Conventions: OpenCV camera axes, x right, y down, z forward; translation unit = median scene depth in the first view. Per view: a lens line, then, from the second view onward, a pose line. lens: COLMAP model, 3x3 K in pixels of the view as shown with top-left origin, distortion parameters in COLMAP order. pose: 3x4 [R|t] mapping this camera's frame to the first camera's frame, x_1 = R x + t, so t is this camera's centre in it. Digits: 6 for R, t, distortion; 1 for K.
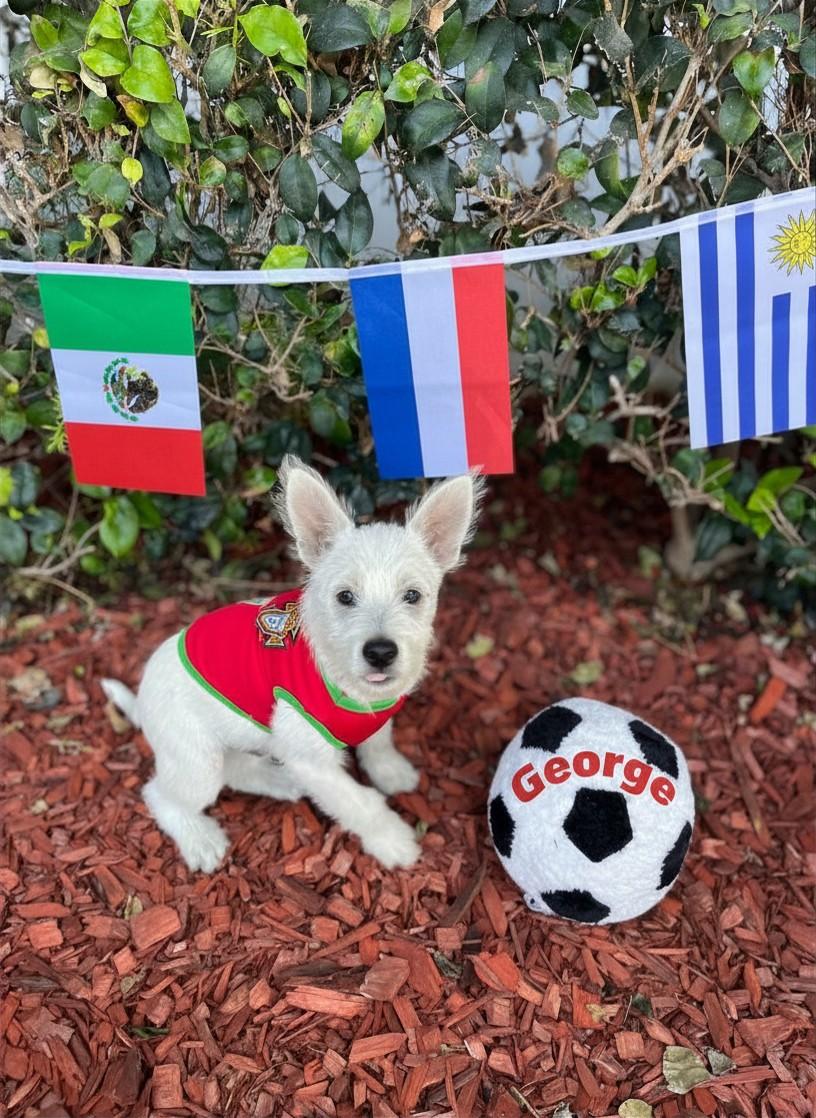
lens RADIAL K [[872.0, 0, 410.1], [0, 872.0, 557.9], [0, 0, 1]] dist [0.055682, -0.071205]
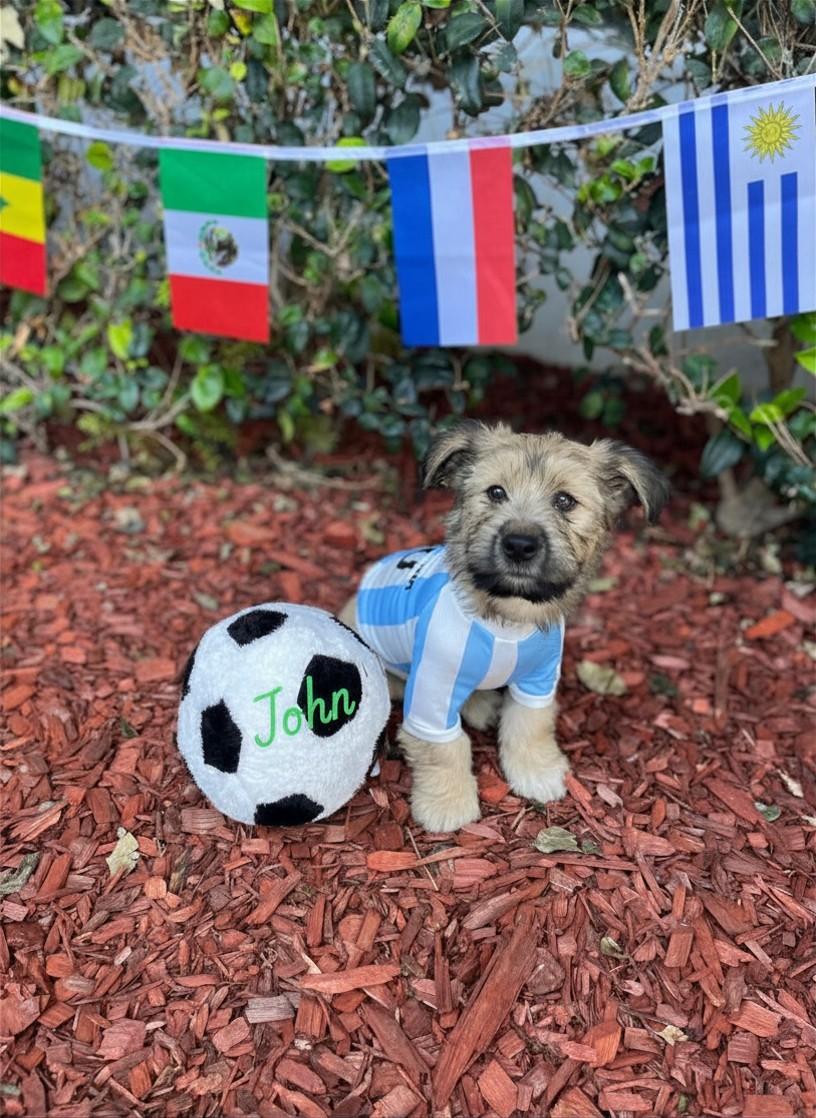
lens RADIAL K [[872.0, 0, 410.1], [0, 872.0, 557.9], [0, 0, 1]] dist [0.055682, -0.071205]
pose [[0.967438, 0.132156, -0.215868, 0.240370], [-0.152802, 0.984861, -0.081860, 0.262243], [0.201781, 0.112180, 0.972985, -0.099660]]
